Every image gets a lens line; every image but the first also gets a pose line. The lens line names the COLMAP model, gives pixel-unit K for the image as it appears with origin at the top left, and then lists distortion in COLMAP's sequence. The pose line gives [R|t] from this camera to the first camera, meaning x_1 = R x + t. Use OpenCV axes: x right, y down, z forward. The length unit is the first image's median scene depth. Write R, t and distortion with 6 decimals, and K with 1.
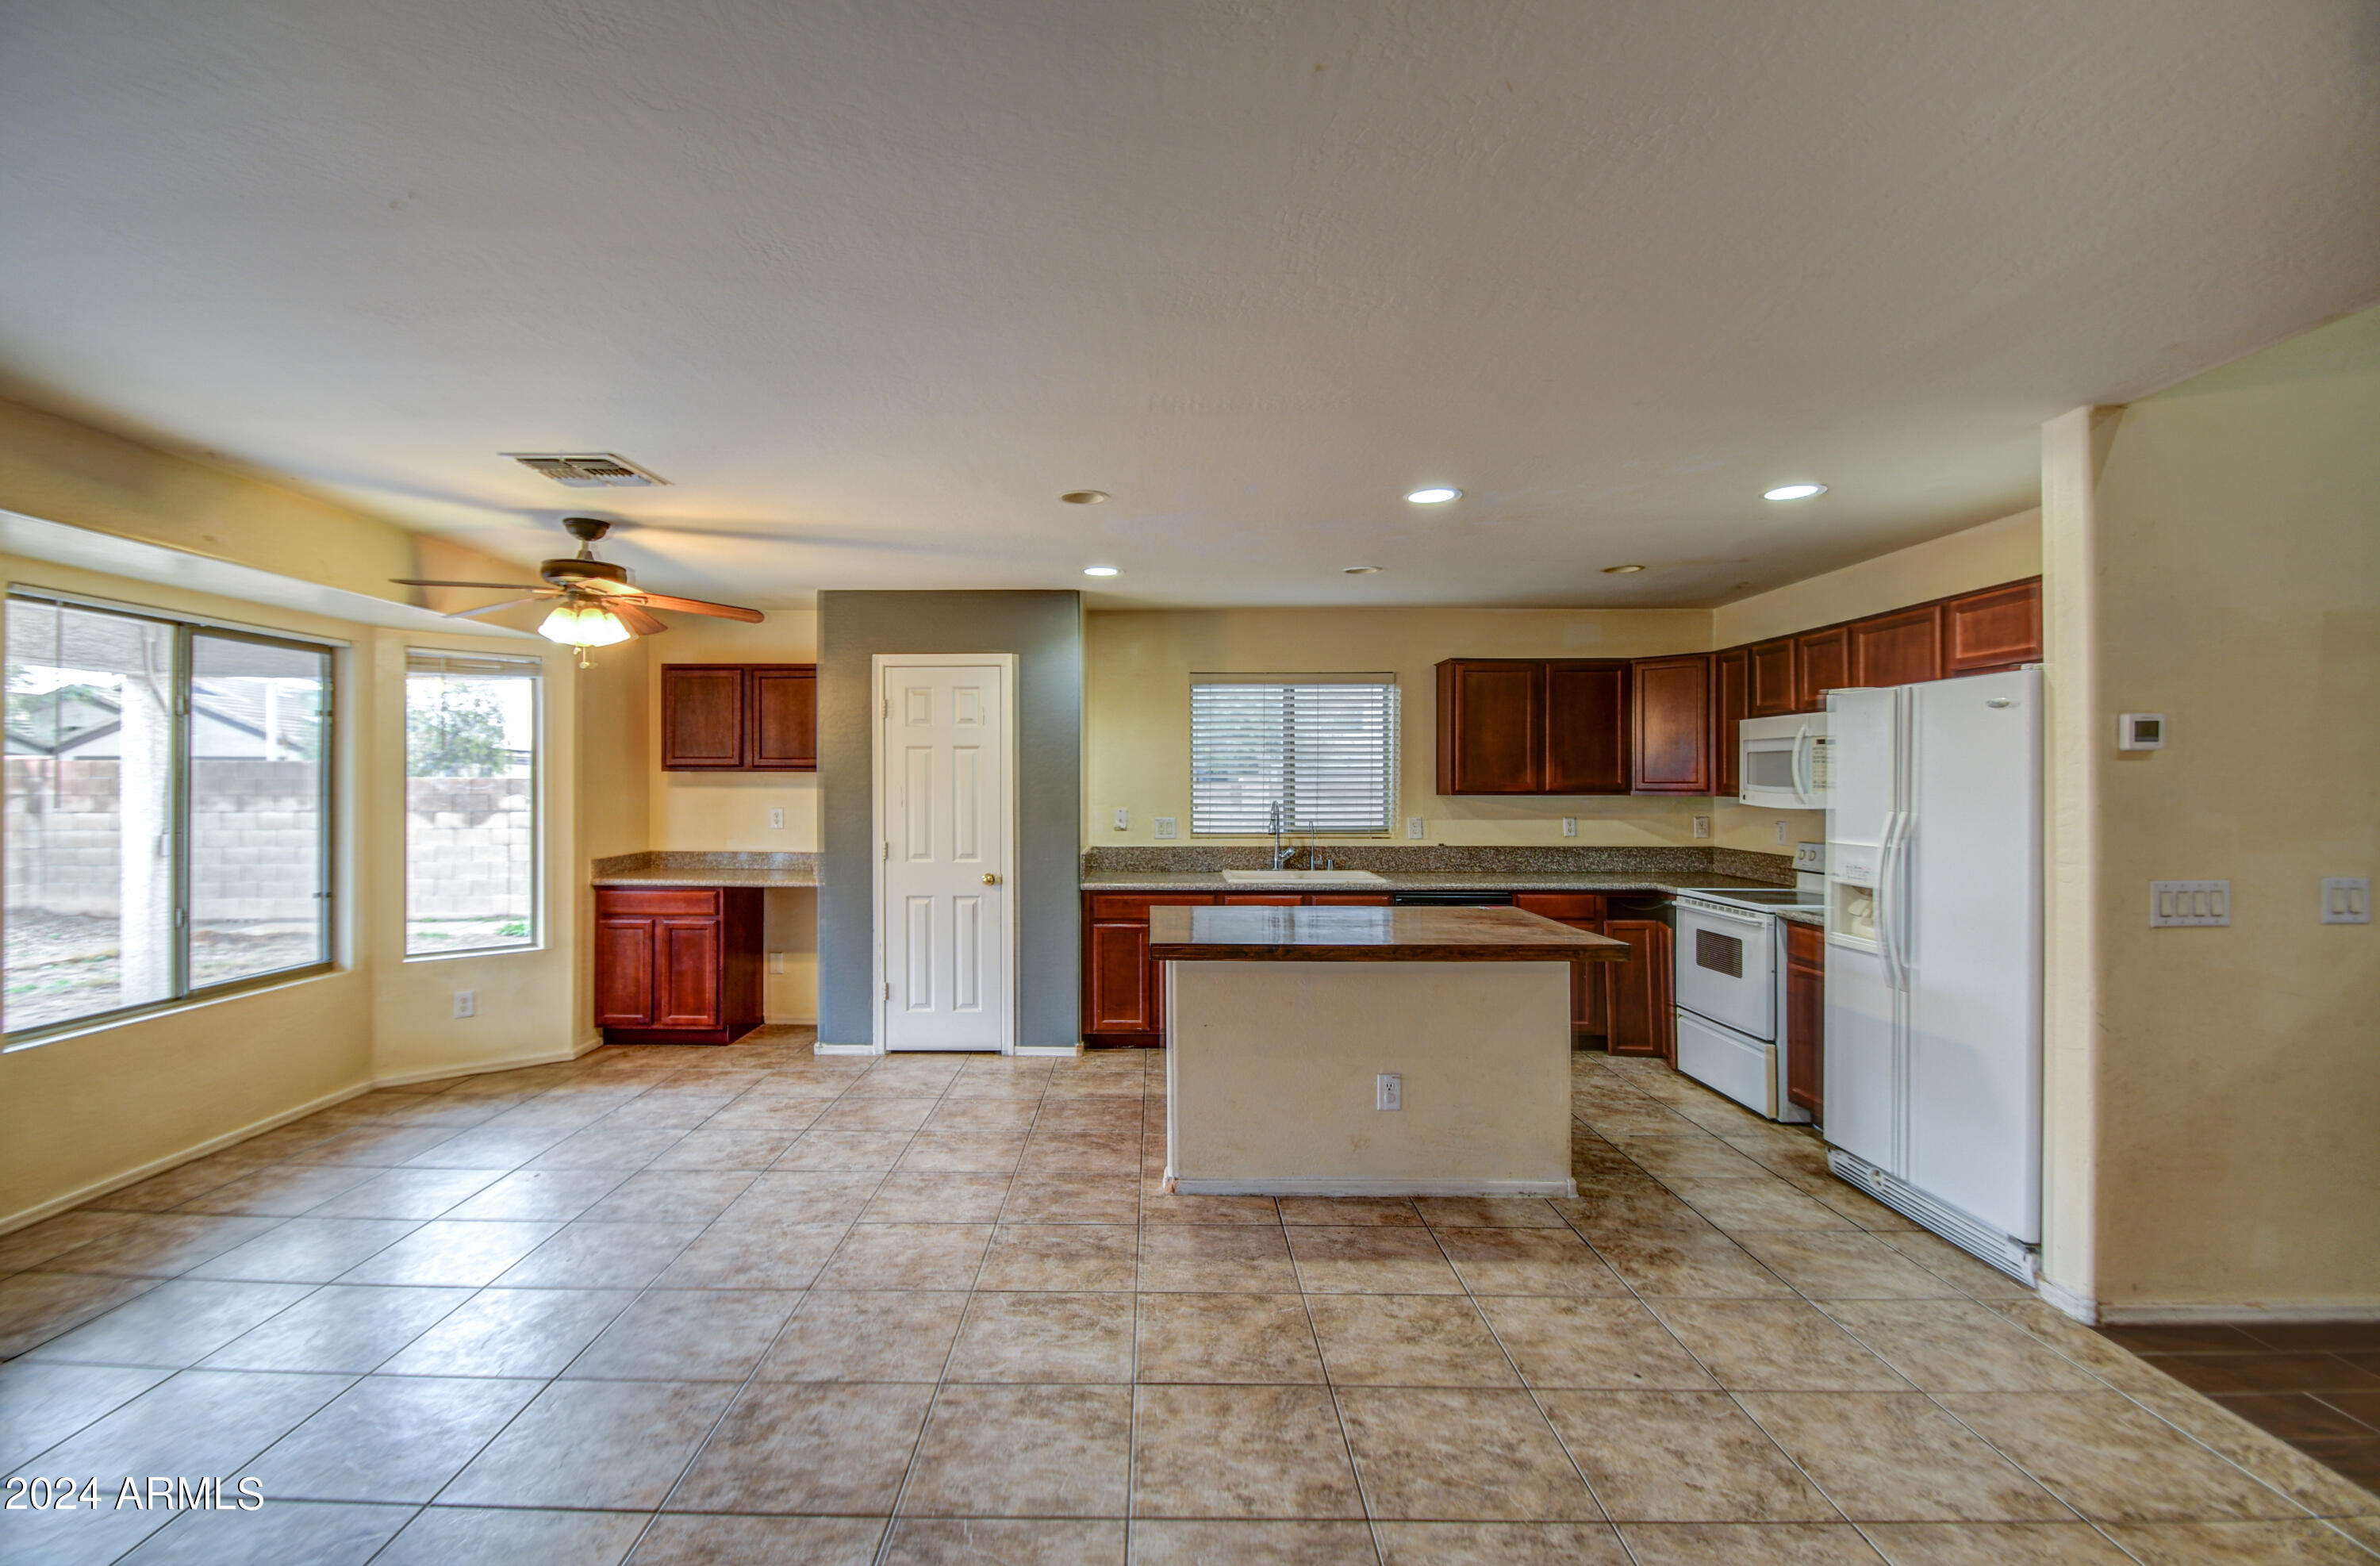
lens RADIAL K [[1085.6, 0, 1108.8], [0, 1085.6, 776.9], [0, 0, 1]] dist [0.010625, -0.016141]
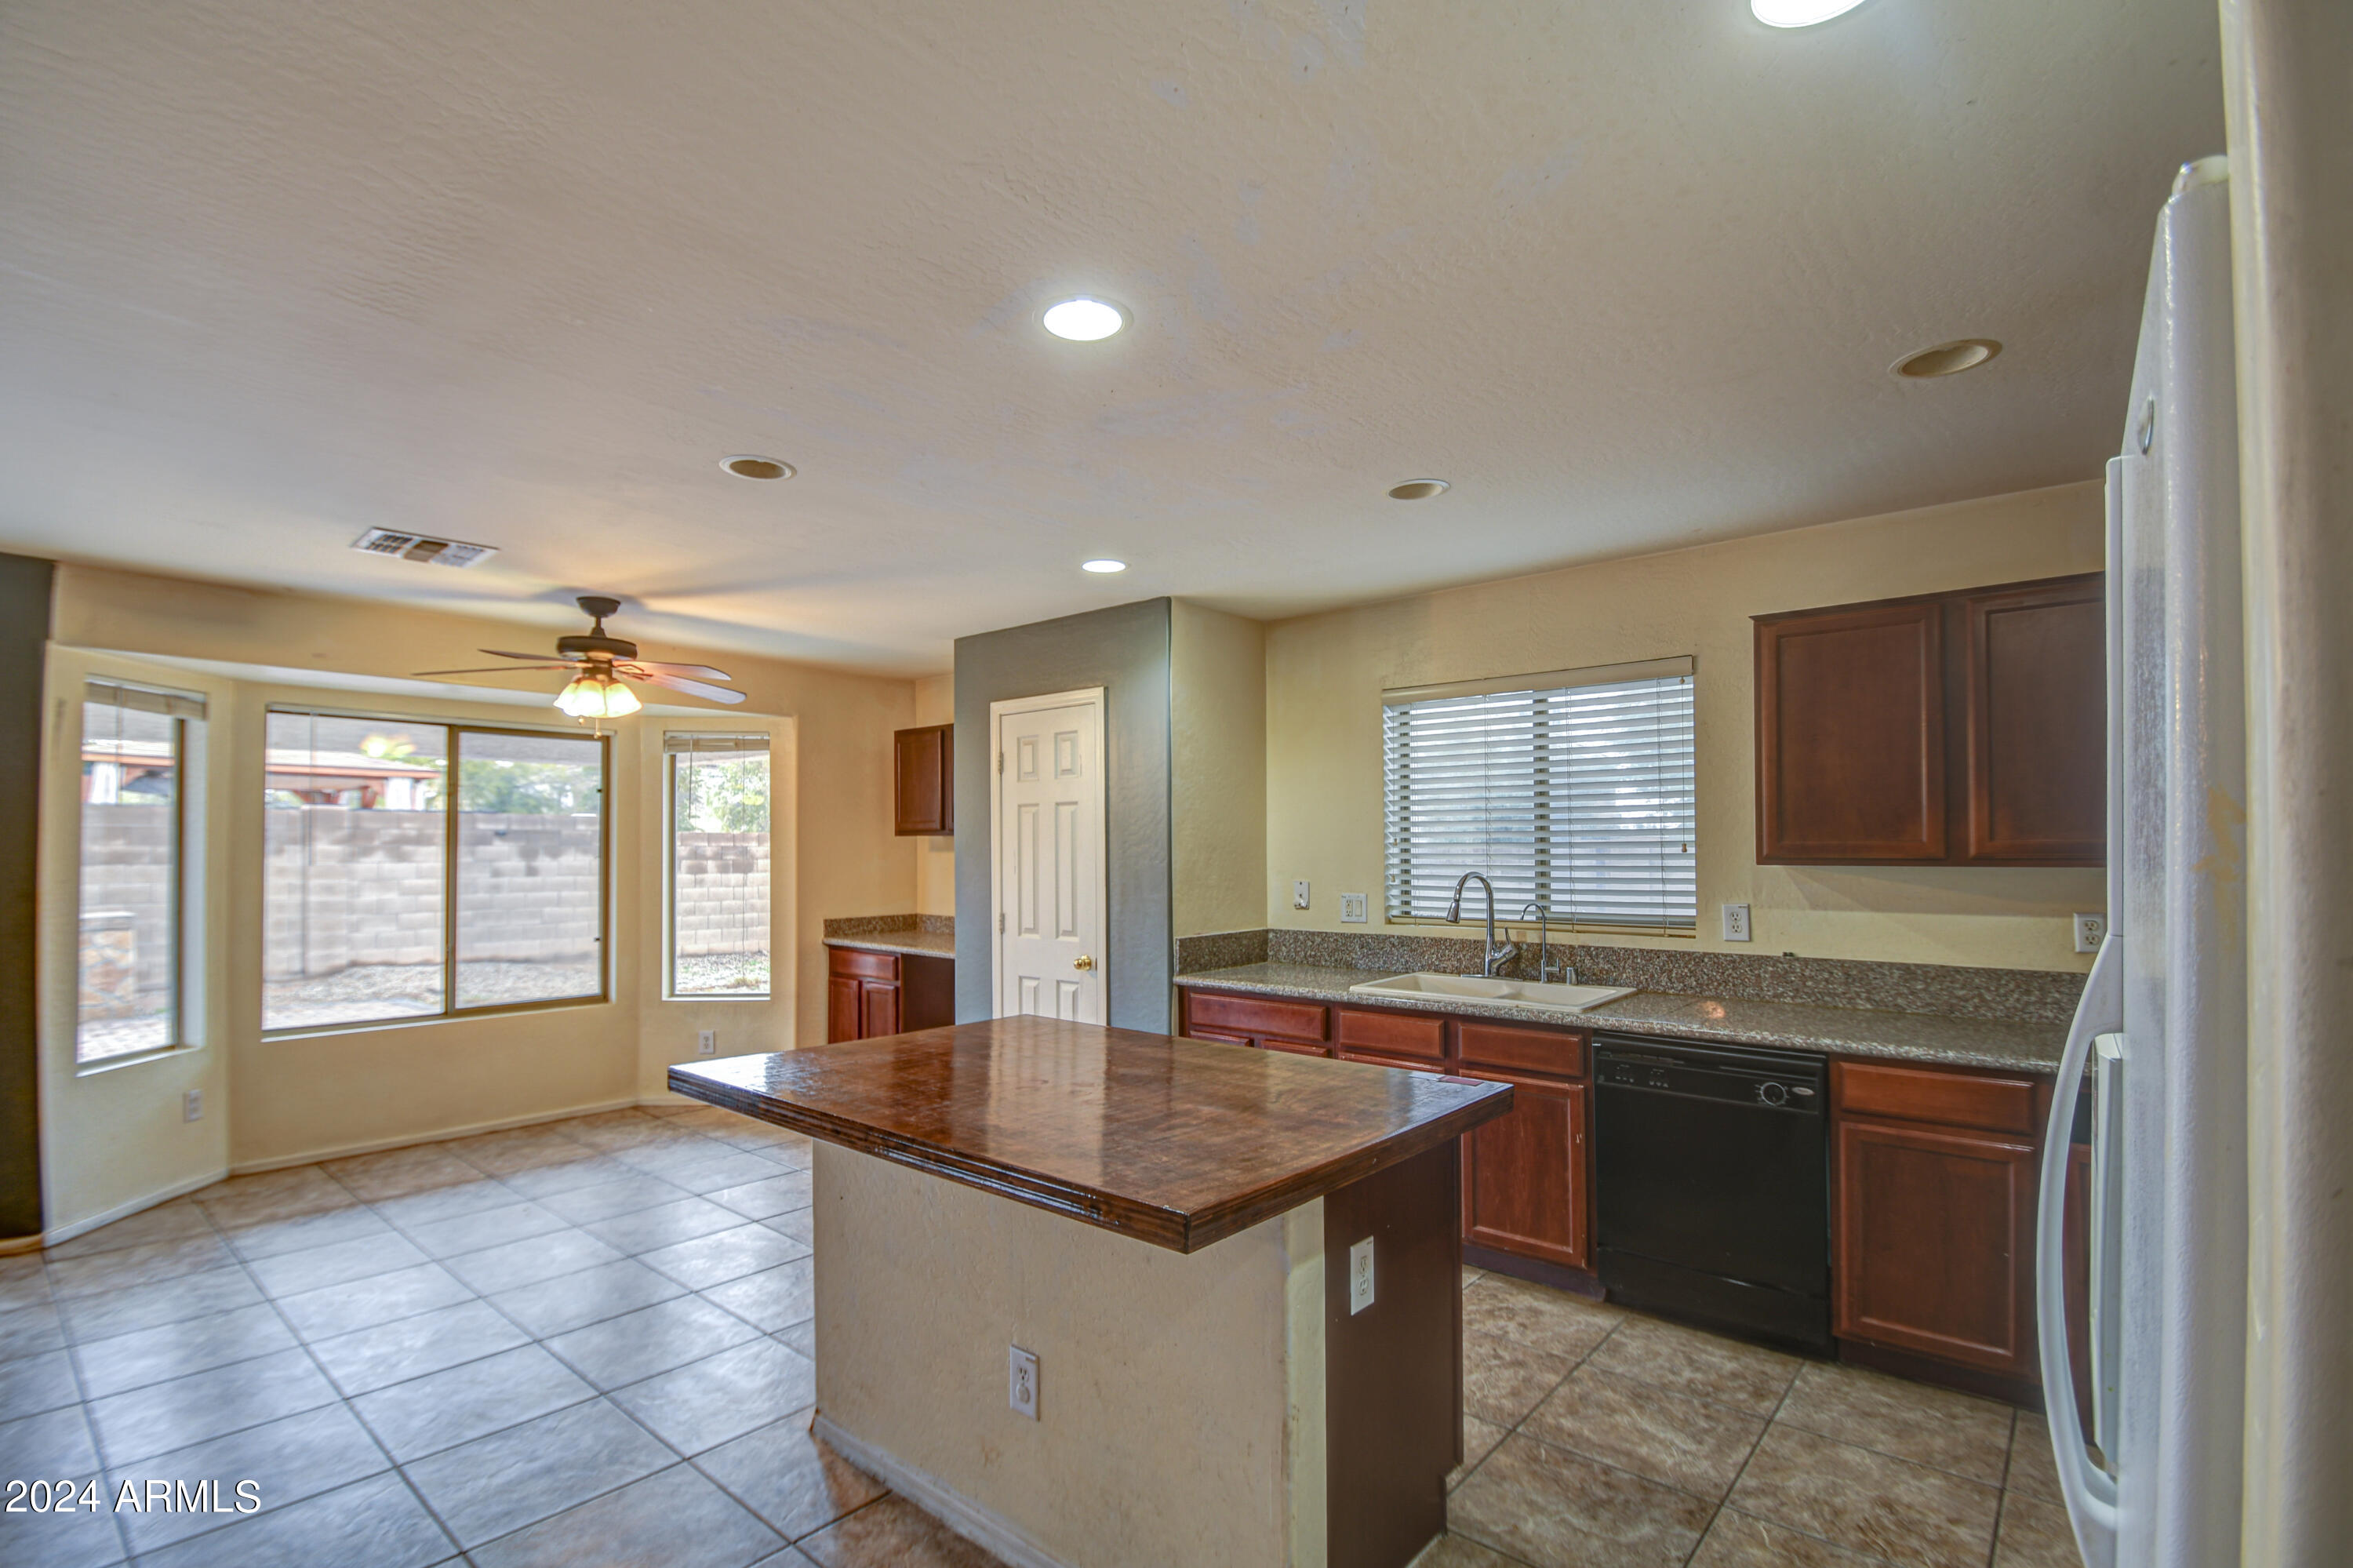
lens RADIAL K [[1067.2, 0, 1121.2], [0, 1067.2, 841.5], [0, 0, 1]] dist [0.033171, -0.041531]
pose [[0.764113, -0.007451, -0.645039, 0.487045], [0.004906, 0.999971, -0.005739, 0.007982], [0.645063, 0.001221, 0.764128, 0.444642]]
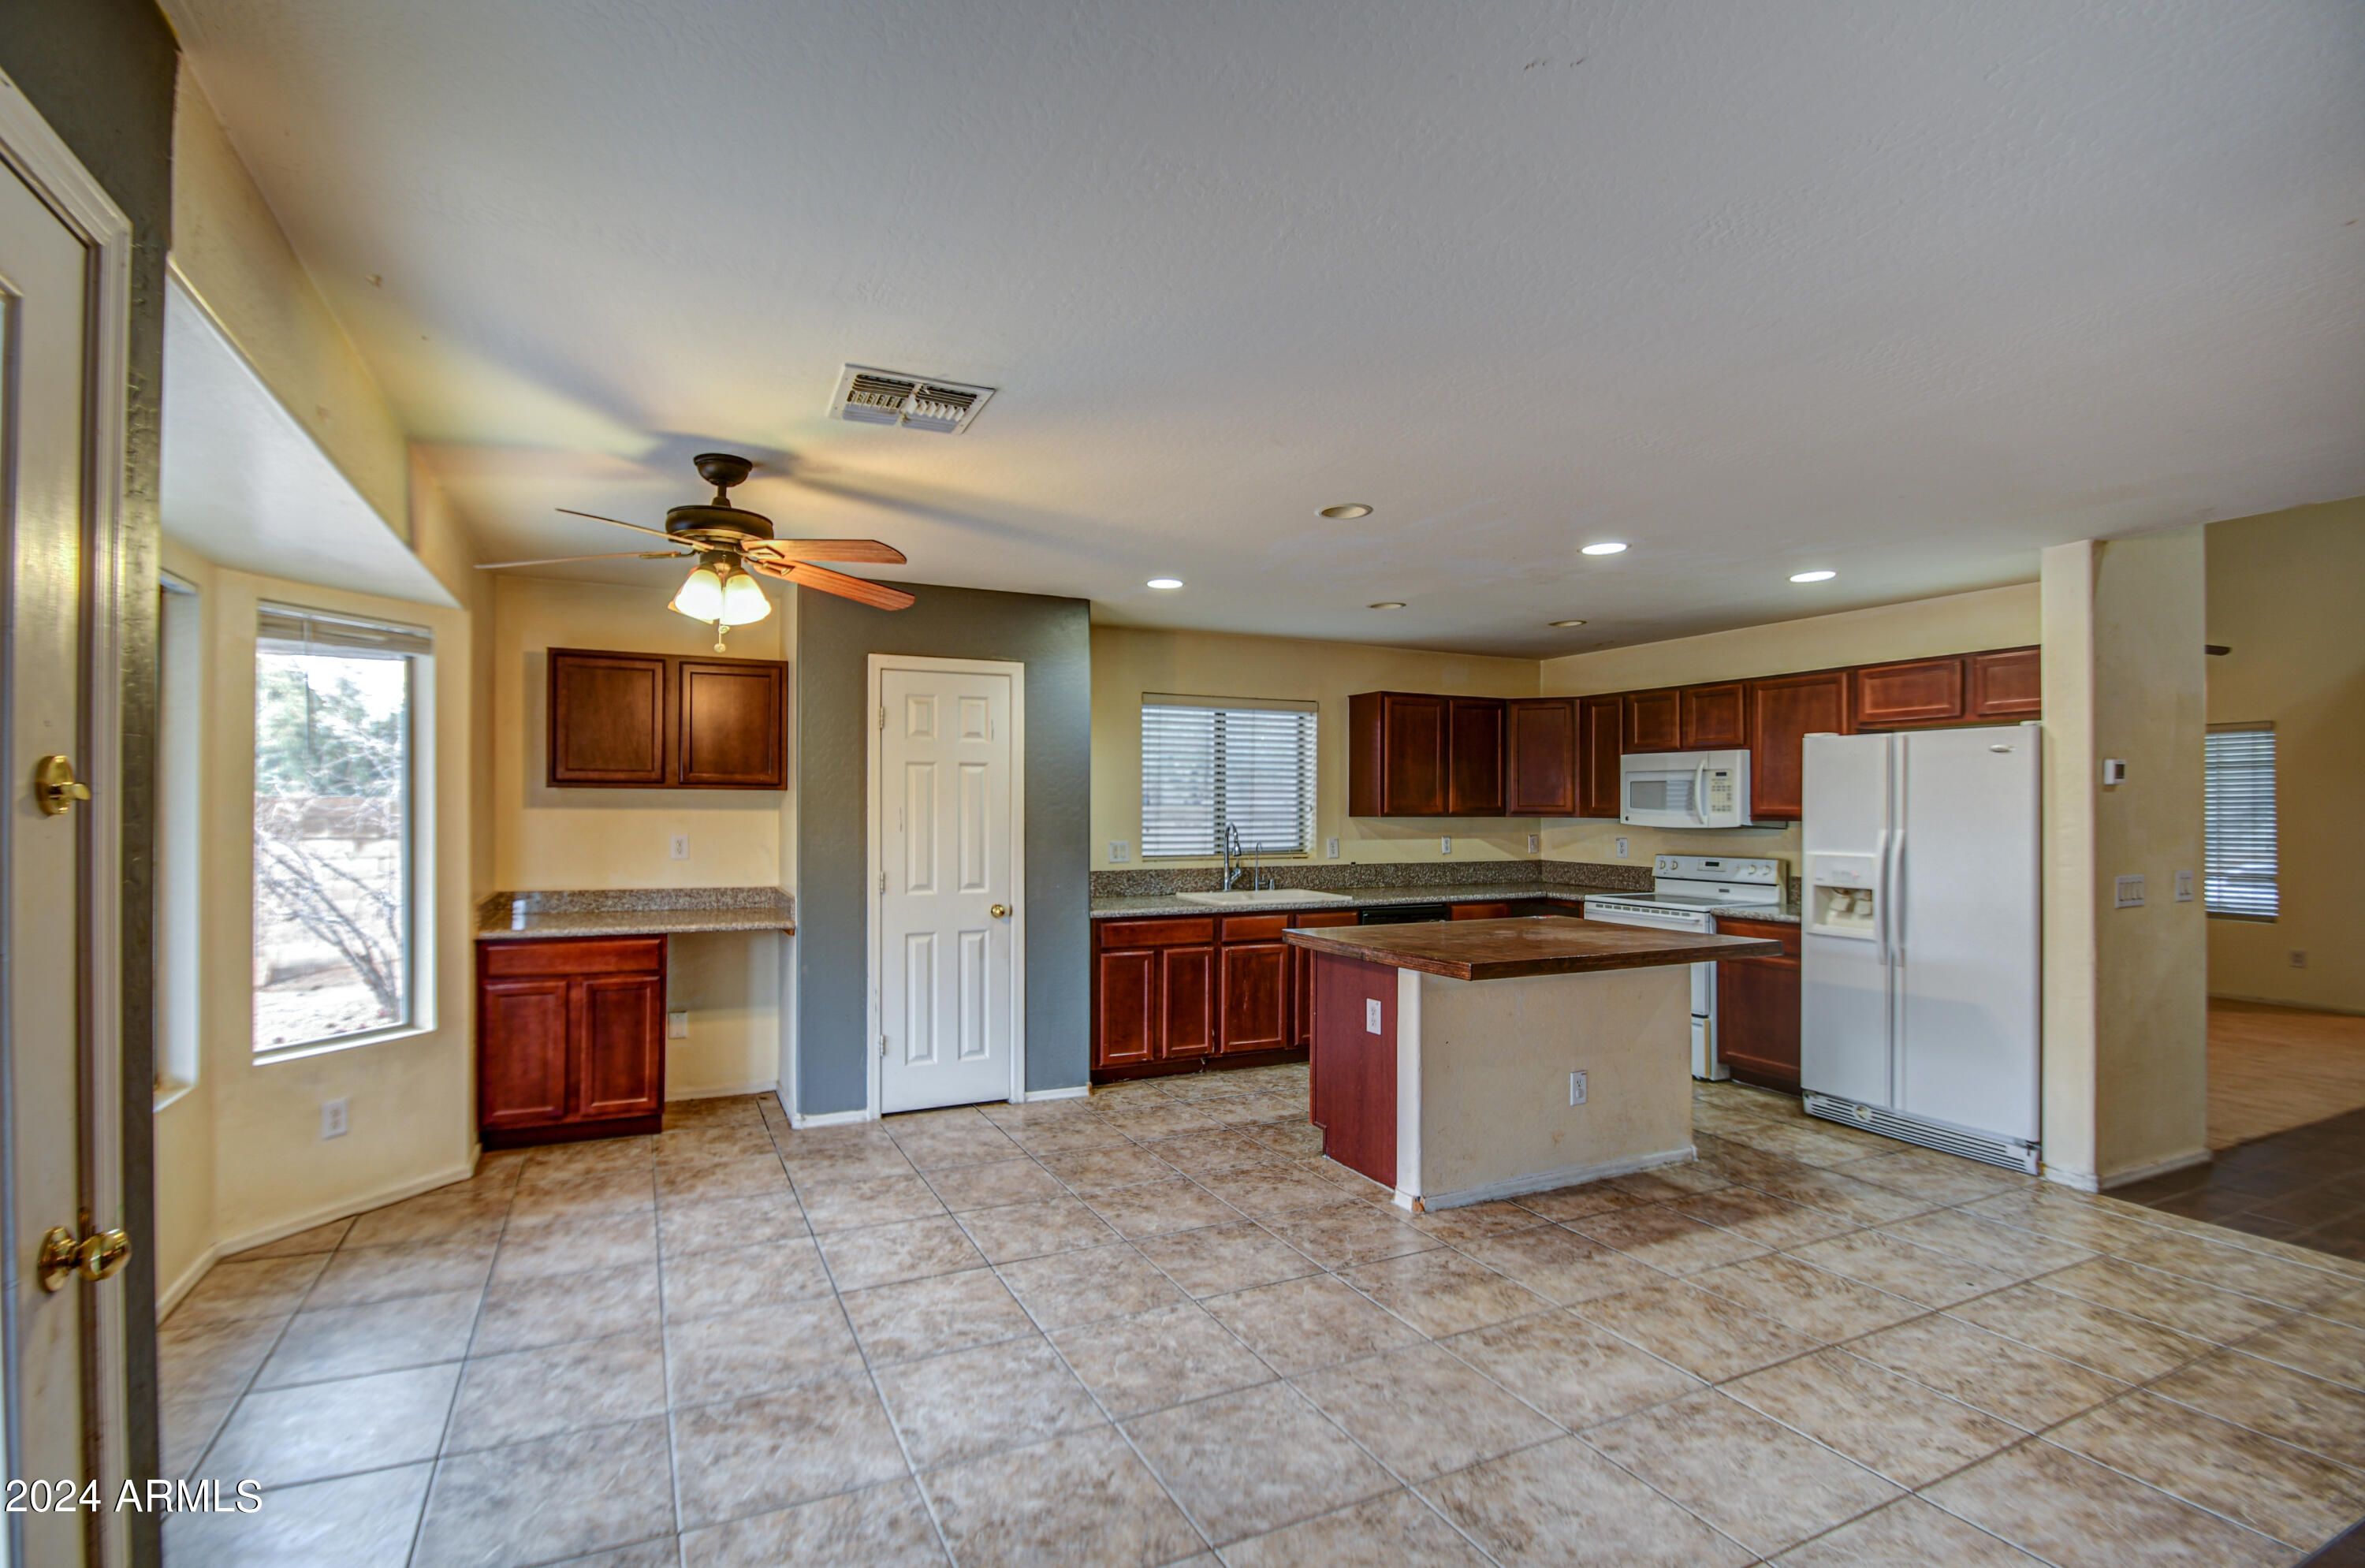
lens RADIAL K [[1094.5, 0, 1095.4], [0, 1094.5, 793.9], [0, 0, 1]] dist [0.007914, -0.015414]
pose [[0.899163, 0.008071, 0.437540, -0.489509], [-0.005857, 0.999962, -0.006408, 0.002524], [-0.437575, 0.003199, 0.899176, 0.162085]]
